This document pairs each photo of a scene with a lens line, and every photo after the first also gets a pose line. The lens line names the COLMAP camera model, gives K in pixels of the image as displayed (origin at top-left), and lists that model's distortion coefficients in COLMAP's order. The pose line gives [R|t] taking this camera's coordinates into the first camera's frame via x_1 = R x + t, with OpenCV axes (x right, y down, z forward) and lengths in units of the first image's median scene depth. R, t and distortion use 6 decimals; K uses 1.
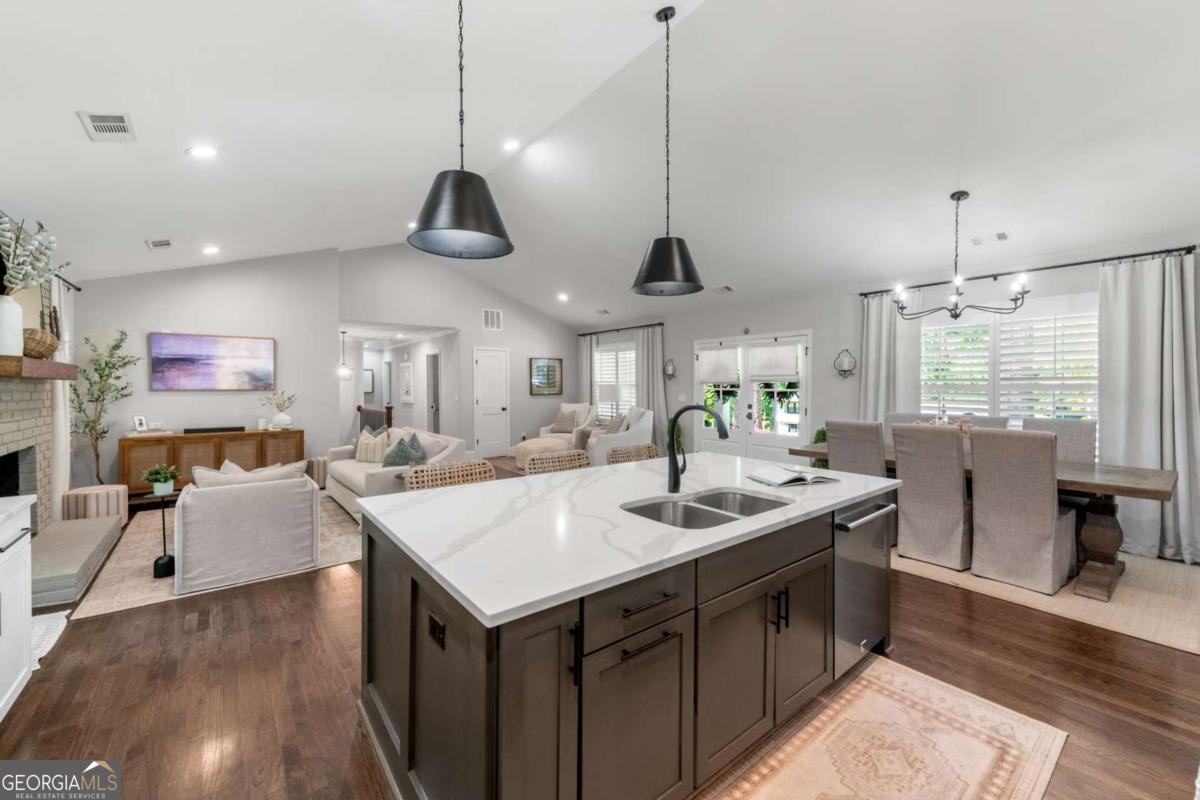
lens RADIAL K [[475.6, 0, 595.4], [0, 475.6, 393.2], [0, 0, 1]] dist [0.009773, -0.000217]
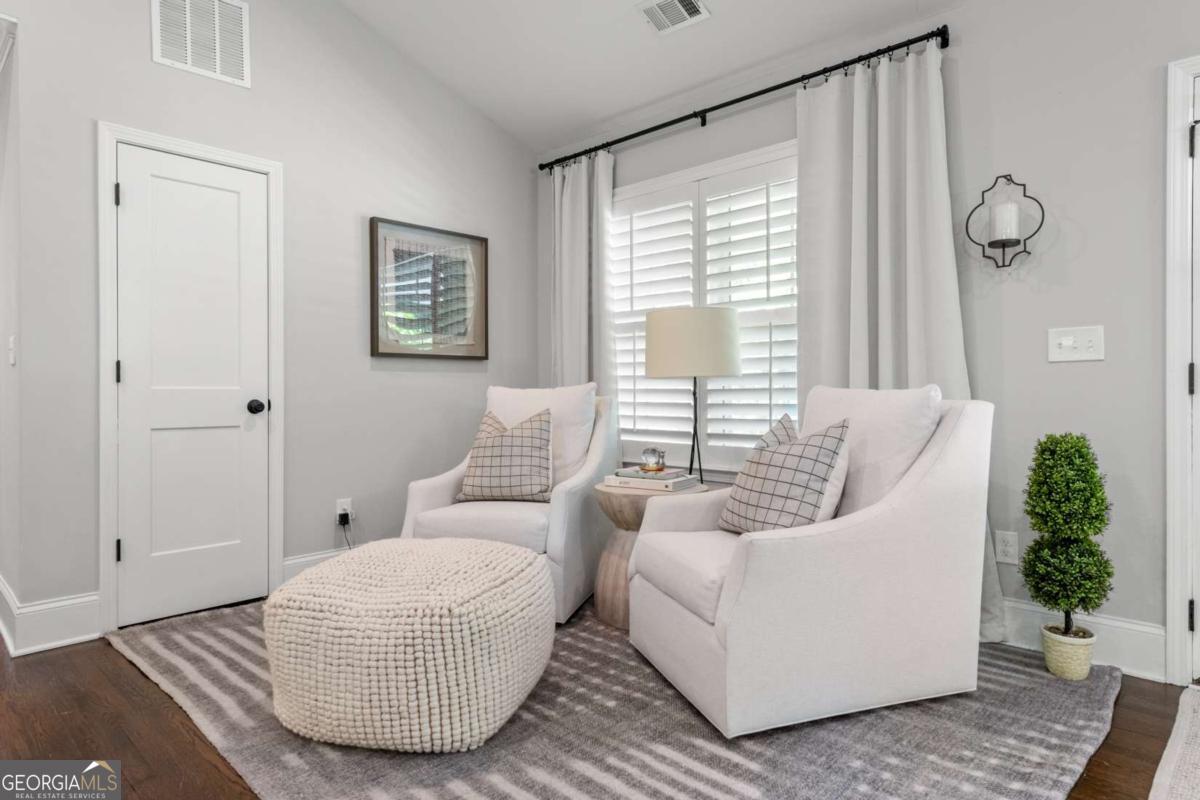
lens RADIAL K [[722.9, 0, 607.9], [0, 722.9, 399.0], [0, 0, 1]] dist [0.003372, 0.000674]
pose [[0.987842, 0.003708, 0.155416, -0.070559], [-0.001807, 0.999922, -0.012368, 0.033685], [-0.155449, 0.011936, 0.987772, 0.600043]]
